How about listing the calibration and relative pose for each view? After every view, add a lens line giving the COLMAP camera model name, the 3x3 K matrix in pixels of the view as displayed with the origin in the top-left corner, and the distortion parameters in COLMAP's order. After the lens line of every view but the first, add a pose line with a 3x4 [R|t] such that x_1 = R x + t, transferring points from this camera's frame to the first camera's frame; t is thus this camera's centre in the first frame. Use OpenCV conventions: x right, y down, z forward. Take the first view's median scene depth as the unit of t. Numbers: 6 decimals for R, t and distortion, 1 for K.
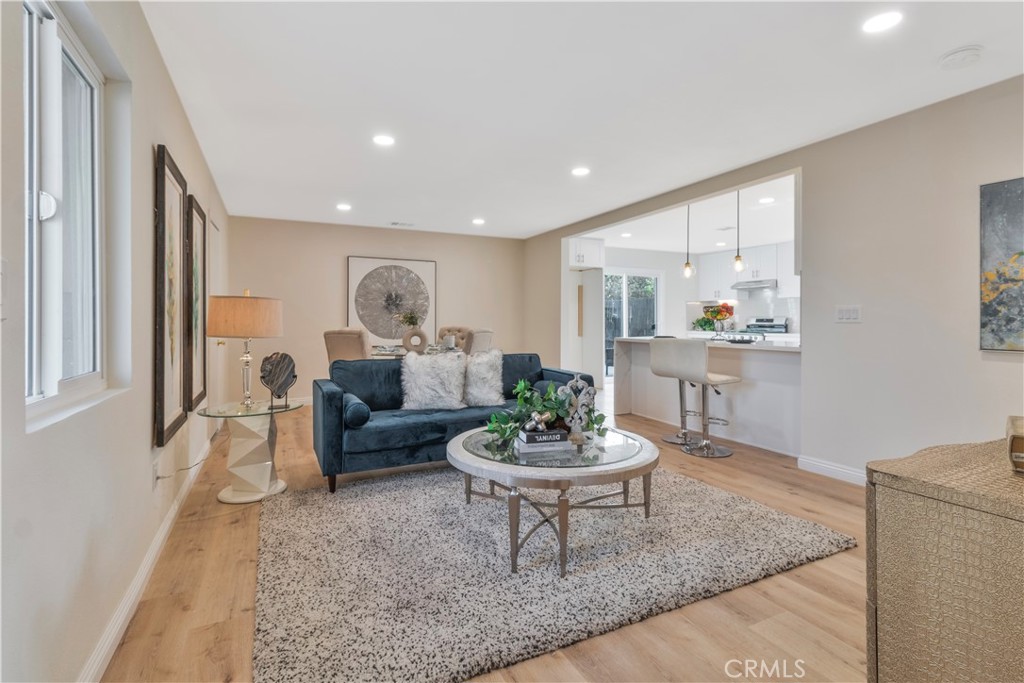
lens RADIAL K [[490.6, 0, 511.9], [0, 490.6, 320.6], [0, 0, 1]] dist [0.000829, 0.000192]
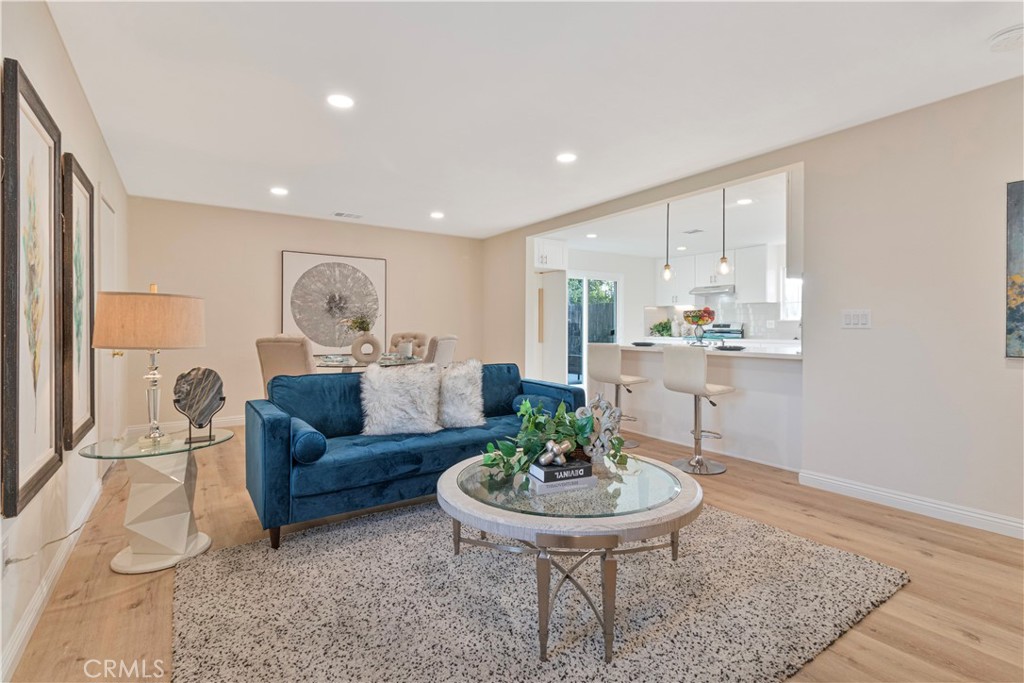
lens RADIAL K [[484.3, 0, 513.5], [0, 484.3, 327.8], [0, 0, 1]] dist [0.000939, 0.000409]
pose [[0.989521, 0.000111, 0.144391, -0.102935], [-0.000676, 0.999992, 0.003864, -0.000293], [-0.144390, -0.003922, 0.989513, 0.188043]]
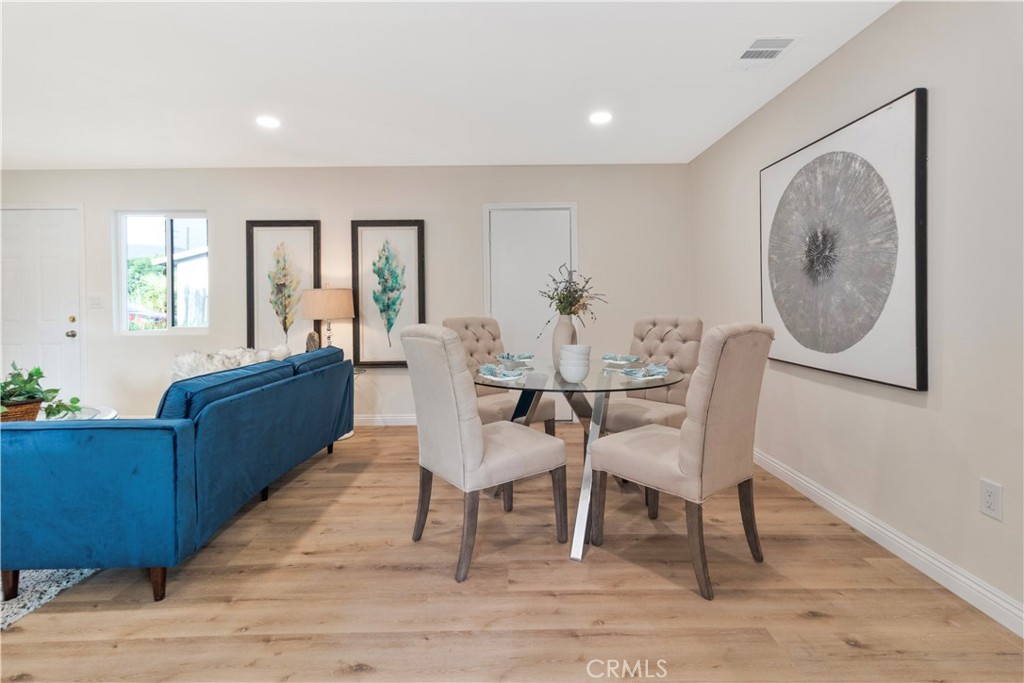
lens RADIAL K [[500.1, 0, 512.3], [0, 500.1, 305.3], [0, 0, 1]] dist [-0.000152, -0.000022]
pose [[-0.440459, 0.005641, -0.897755, 0.393128], [0.008186, 0.999964, 0.002267, -0.002005], [0.897735, -0.006351, -0.440489, 1.797130]]
